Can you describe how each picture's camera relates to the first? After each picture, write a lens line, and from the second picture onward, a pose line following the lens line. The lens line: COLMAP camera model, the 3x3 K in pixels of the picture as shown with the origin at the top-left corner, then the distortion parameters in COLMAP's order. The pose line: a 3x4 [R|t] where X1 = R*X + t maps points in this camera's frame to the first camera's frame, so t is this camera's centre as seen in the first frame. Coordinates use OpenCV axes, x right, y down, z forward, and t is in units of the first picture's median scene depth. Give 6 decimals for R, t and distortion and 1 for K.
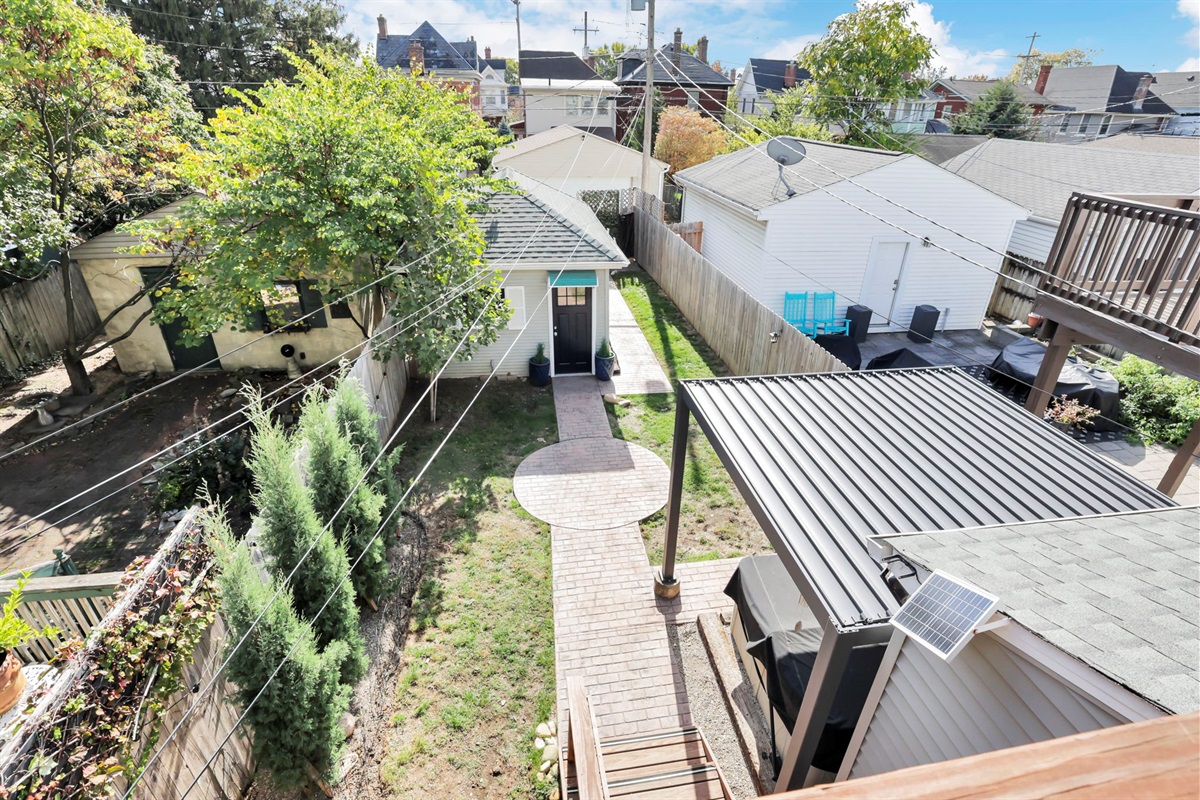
lens RADIAL K [[567.9, 0, 600.3], [0, 567.9, 386.1], [0, 0, 1]] dist [-0.047439, 0.015725]
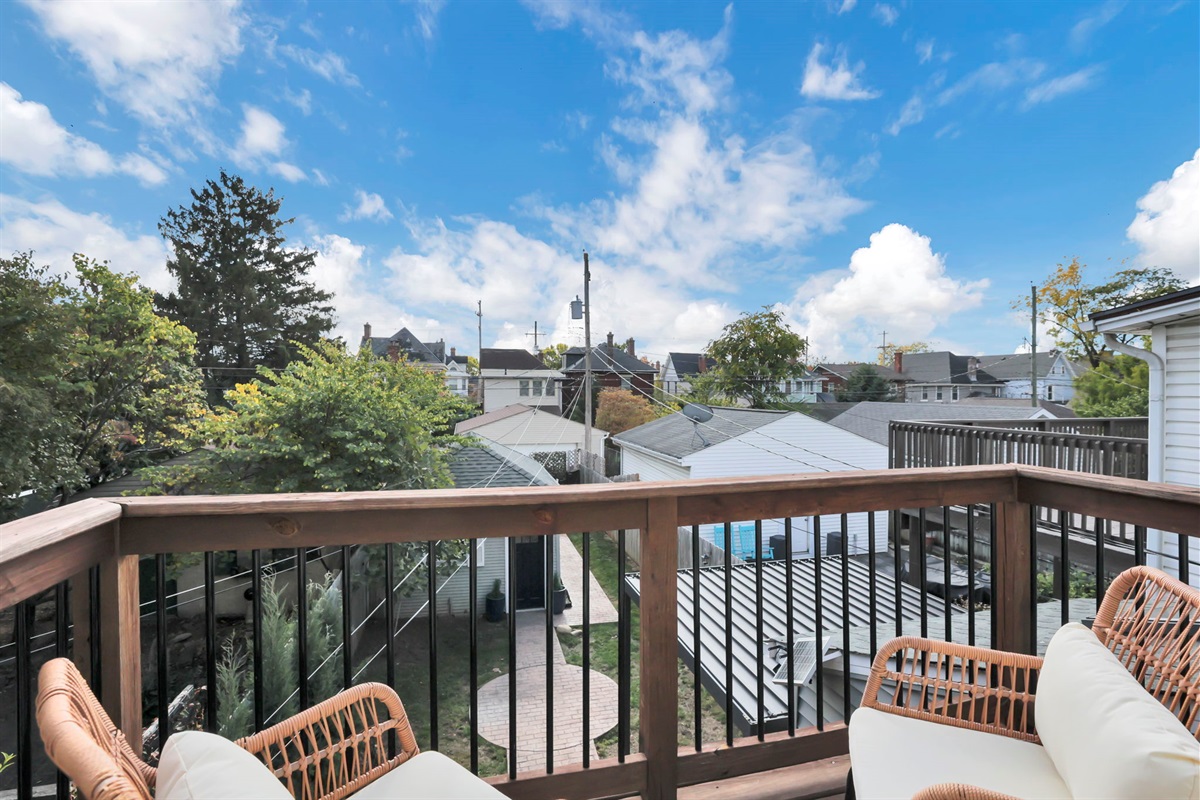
lens RADIAL K [[567.9, 0, 600.3], [0, 567.9, 386.1], [0, 0, 1]] dist [-0.047439, 0.015725]
pose [[0.995593, -0.012627, 0.092927, -0.002772], [0.054210, 0.886058, -0.460394, 0.064226], [-0.076525, 0.463402, 0.882838, -0.083785]]
